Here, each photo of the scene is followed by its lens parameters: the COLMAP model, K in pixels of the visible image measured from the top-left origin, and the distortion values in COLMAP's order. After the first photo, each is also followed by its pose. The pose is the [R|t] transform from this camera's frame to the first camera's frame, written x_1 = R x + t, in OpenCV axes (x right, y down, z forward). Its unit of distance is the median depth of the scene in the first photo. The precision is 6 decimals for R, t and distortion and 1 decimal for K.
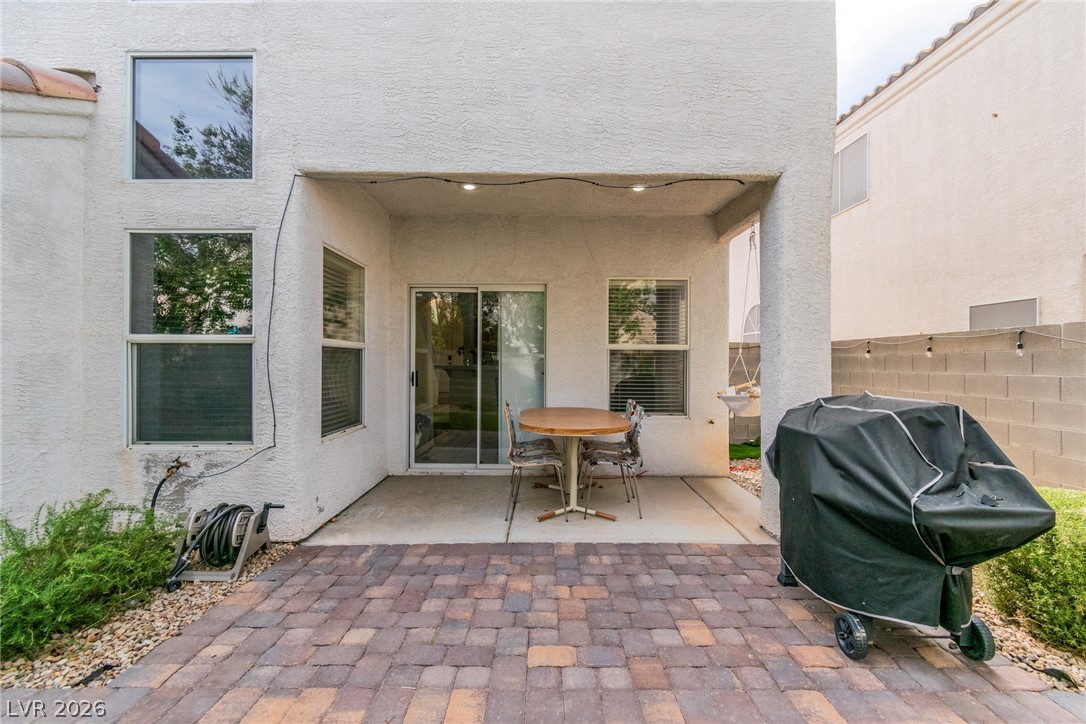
lens RADIAL K [[478.2, 0, 543.9], [0, 478.2, 362.3], [0, 0, 1]] dist [0.000195, 0.000058]
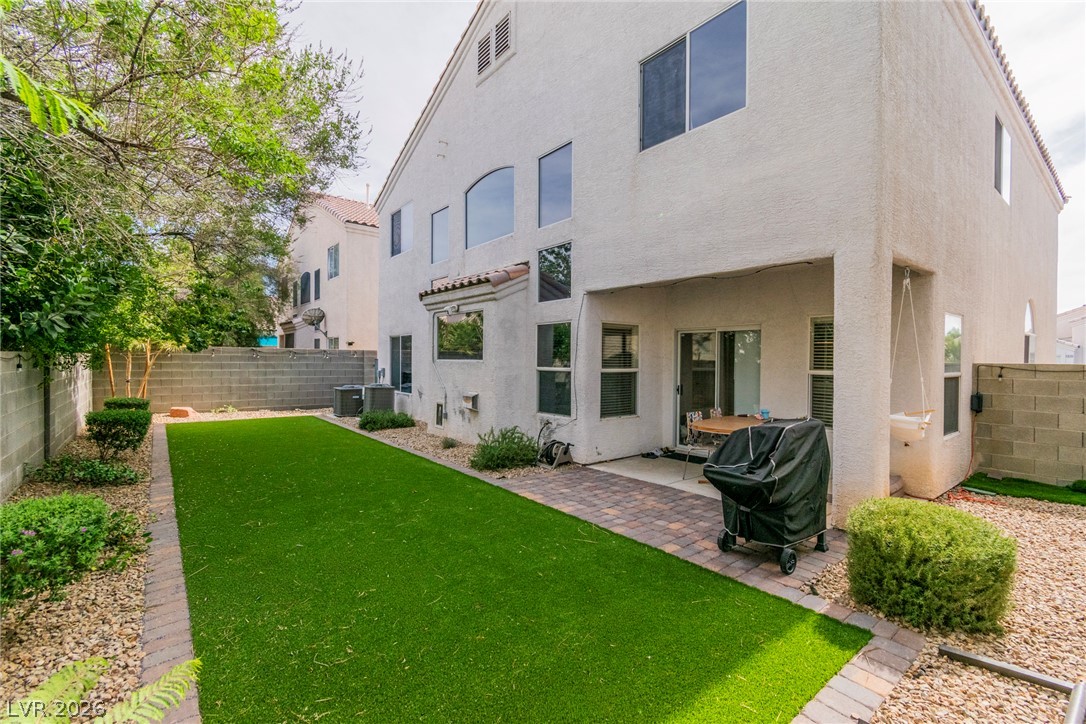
lens RADIAL K [[478.2, 0, 550.0], [0, 478.2, 364.8], [0, 0, 1]] dist [0.000195, 0.000058]
pose [[0.630827, 0.011488, -0.775838, 1.063433], [-0.006881, 0.999934, 0.009212, -0.092854], [0.775893, -0.000473, 0.630864, -0.480121]]
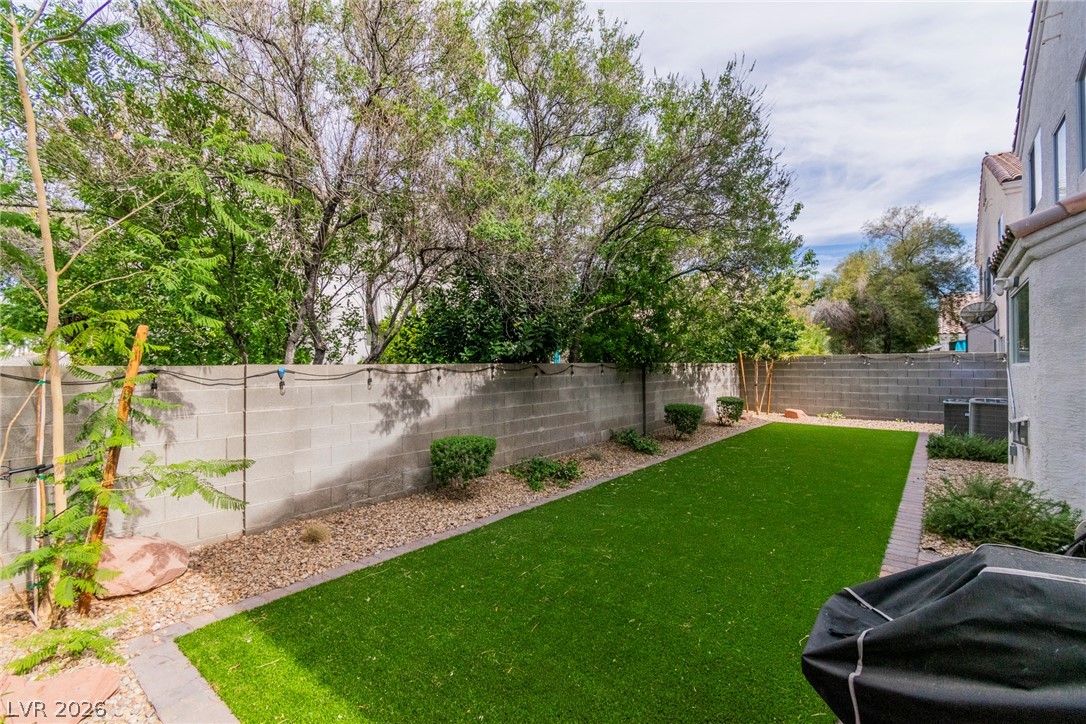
lens RADIAL K [[478.2, 0, 546.1], [0, 478.2, 363.3], [0, 0, 1]] dist [0.000195, 0.000058]
pose [[-0.635903, -0.005284, -0.771751, 1.009560], [0.003441, 0.999947, -0.009681, -0.081852], [0.771761, -0.008812, -0.635851, 0.646449]]
